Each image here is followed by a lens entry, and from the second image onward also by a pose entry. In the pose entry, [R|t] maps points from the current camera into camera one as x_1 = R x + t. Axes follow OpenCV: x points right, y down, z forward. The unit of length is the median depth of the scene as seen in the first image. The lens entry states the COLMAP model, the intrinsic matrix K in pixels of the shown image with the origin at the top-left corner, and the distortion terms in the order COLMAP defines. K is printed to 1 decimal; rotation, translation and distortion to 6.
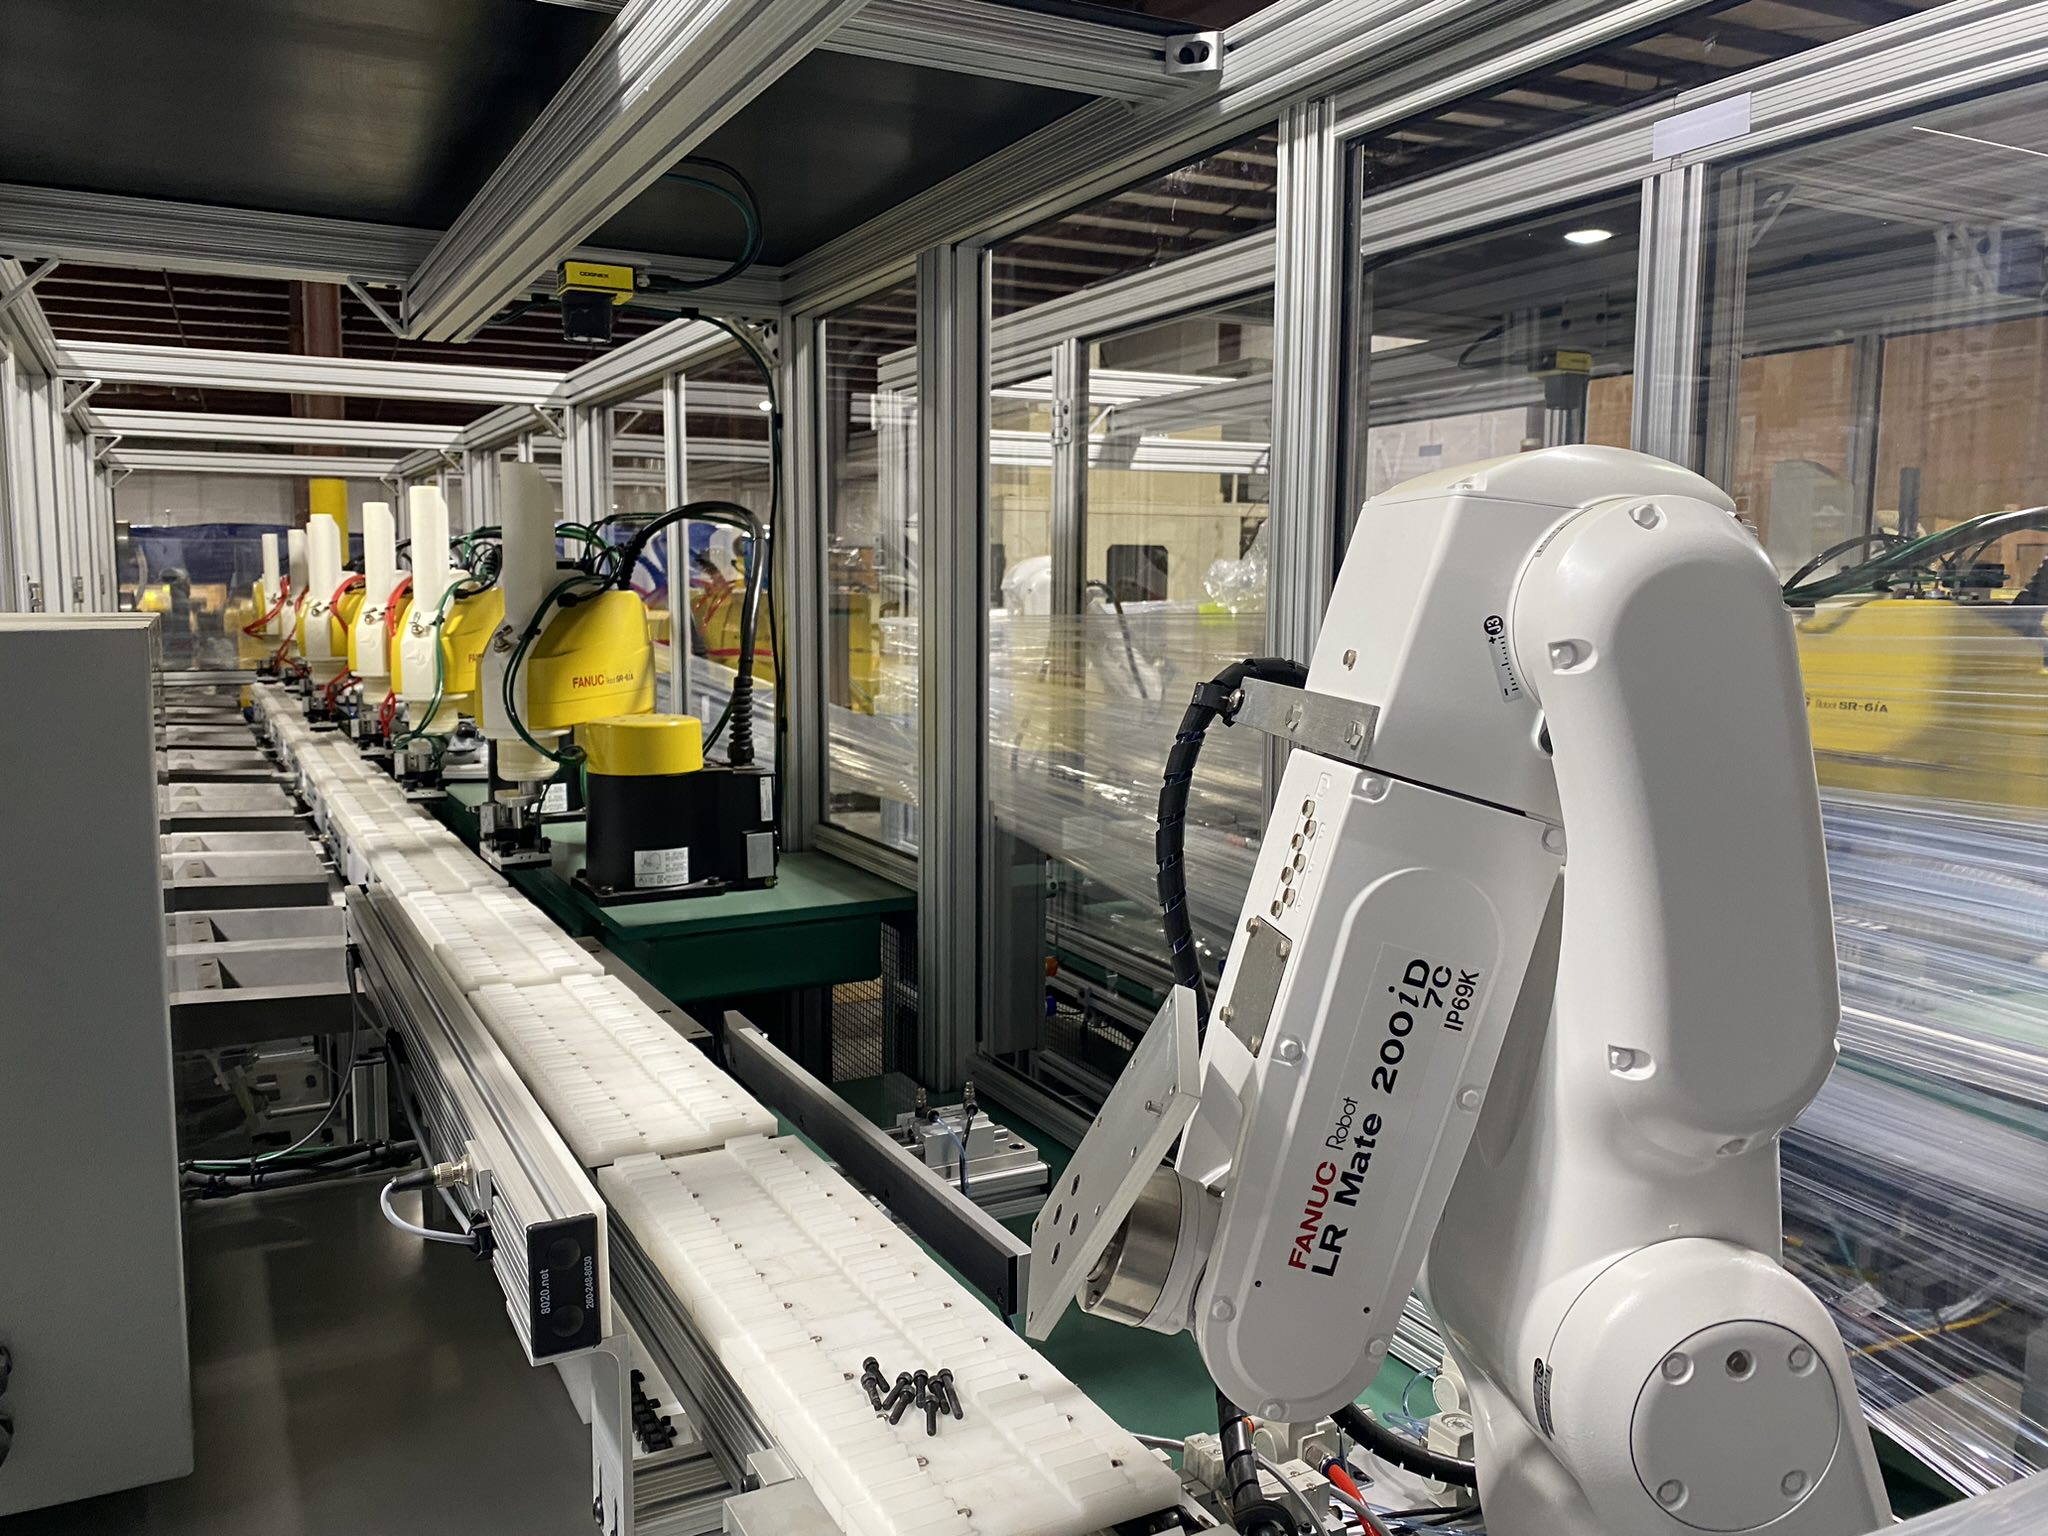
lens RADIAL K [[1585.0, 0, 1024.0], [0, 1585.0, 768.0], [0, 0, 1]] dist [0.087095, -0.198030]
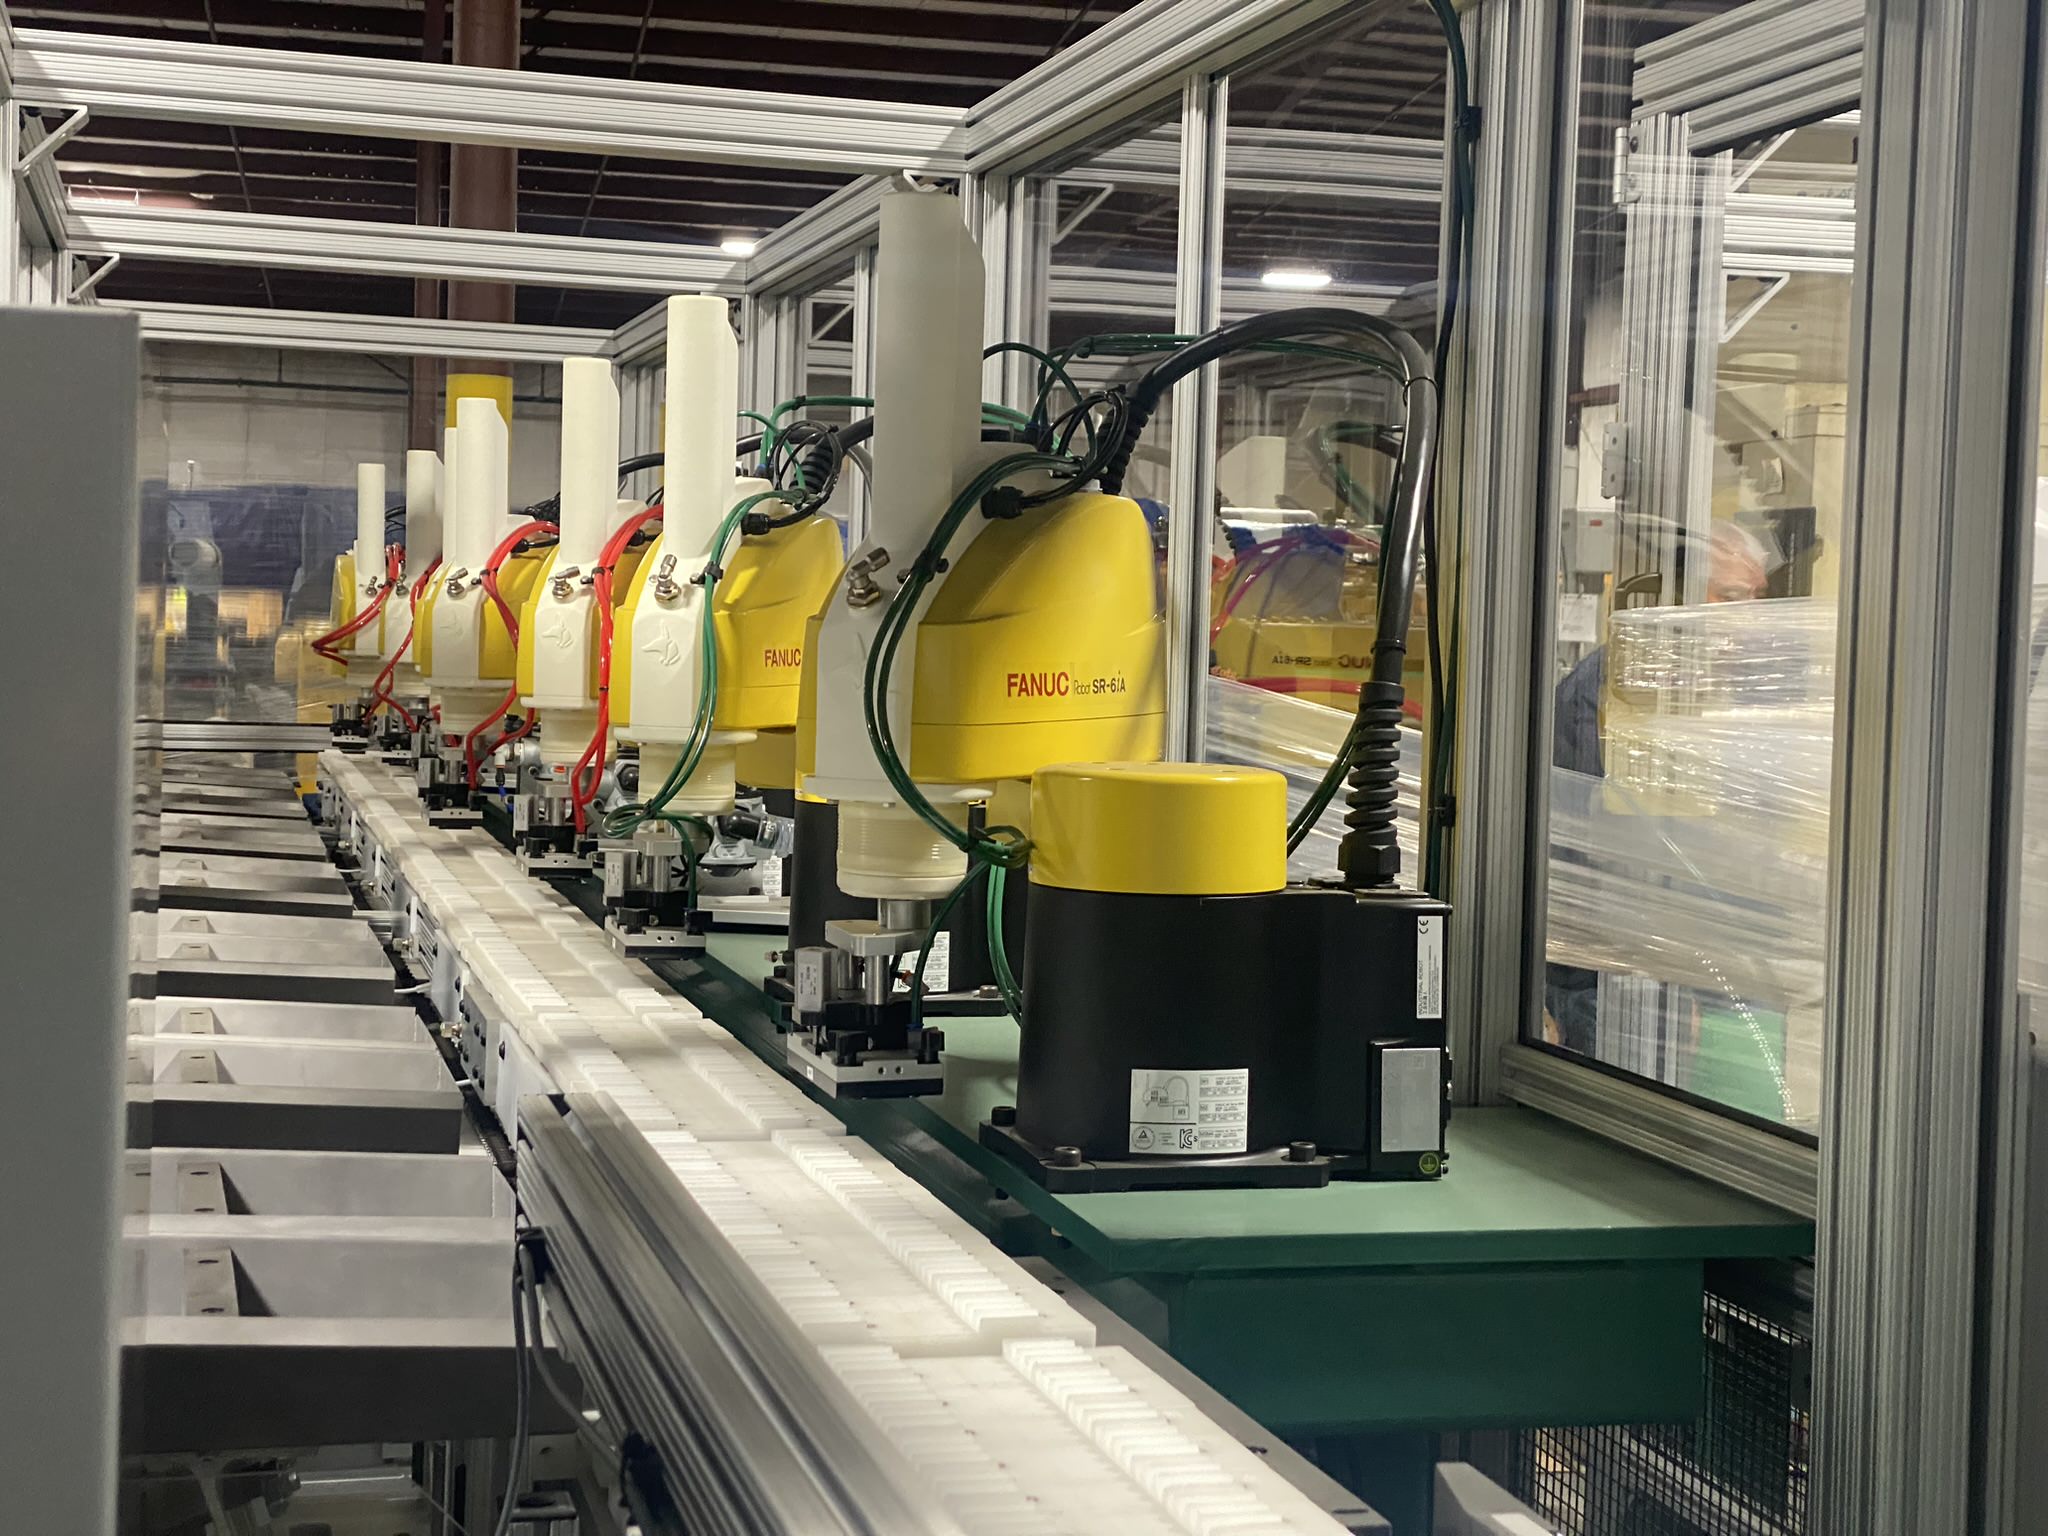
lens RADIAL K [[3053.1, 0, 1024.0], [0, 3053.1, 768.0], [0, 0, 1]] dist [0.188710, -0.727455]
pose [[0.975160, 0.032521, -0.219102, -0.077381], [-0.049893, 0.995992, -0.074228, 0.028148], [0.215810, 0.083315, 0.972874, 0.147254]]
